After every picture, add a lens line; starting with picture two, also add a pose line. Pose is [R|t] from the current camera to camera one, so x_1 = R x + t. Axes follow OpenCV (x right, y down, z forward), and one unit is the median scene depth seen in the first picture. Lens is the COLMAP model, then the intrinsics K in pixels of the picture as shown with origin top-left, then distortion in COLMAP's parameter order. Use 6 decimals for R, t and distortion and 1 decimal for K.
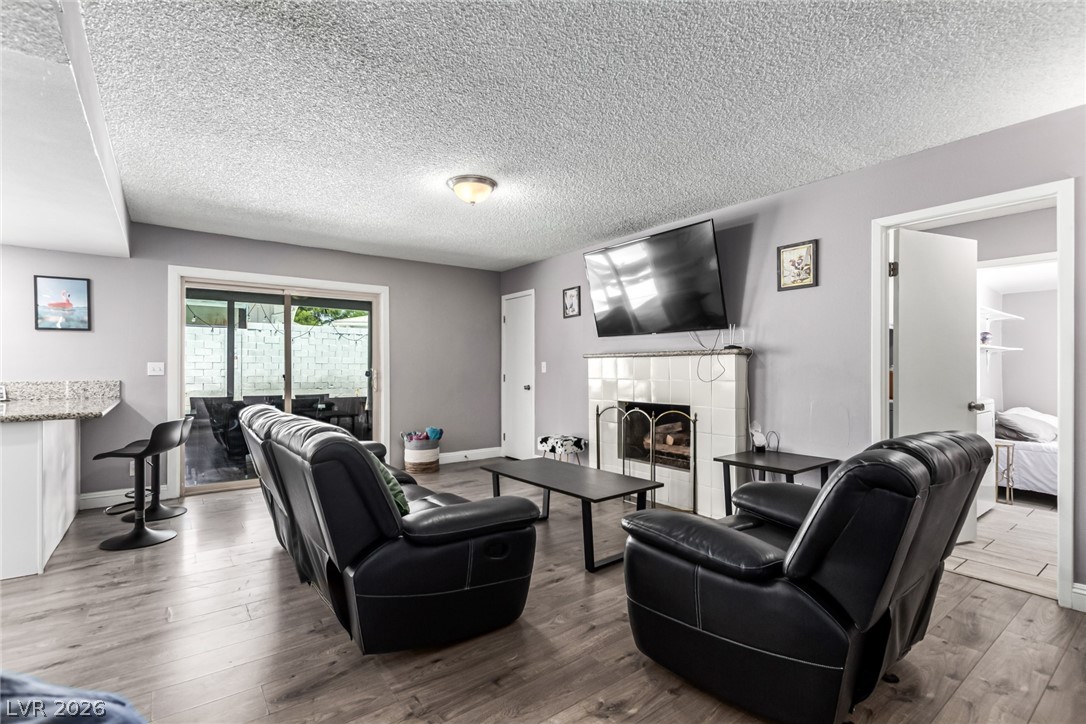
lens RADIAL K [[503.3, 0, 541.5], [0, 503.3, 365.4], [0, 0, 1]] dist [-0.002733, -0.000136]
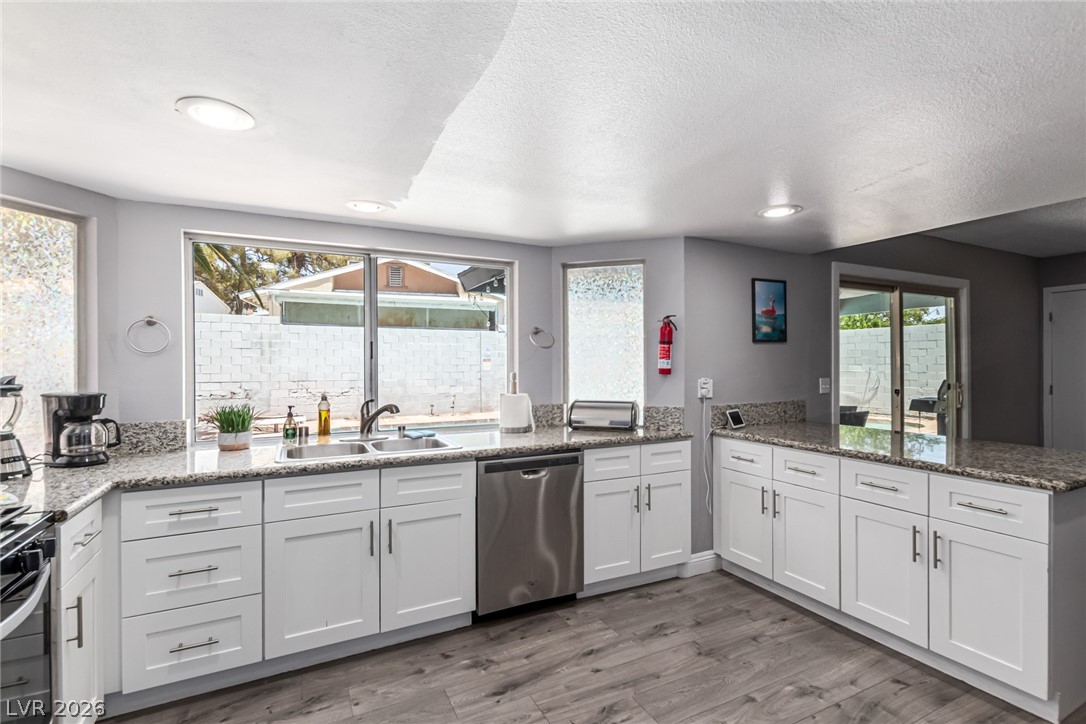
lens RADIAL K [[503.3, 0, 544.3], [0, 503.3, 363.6], [0, 0, 1]] dist [-0.002733, -0.000136]
pose [[0.983221, -0.005889, -0.182323, -1.158755], [0.006479, 0.999976, 0.002645, -0.038206], [0.182303, -0.003782, 0.983235, 0.089528]]
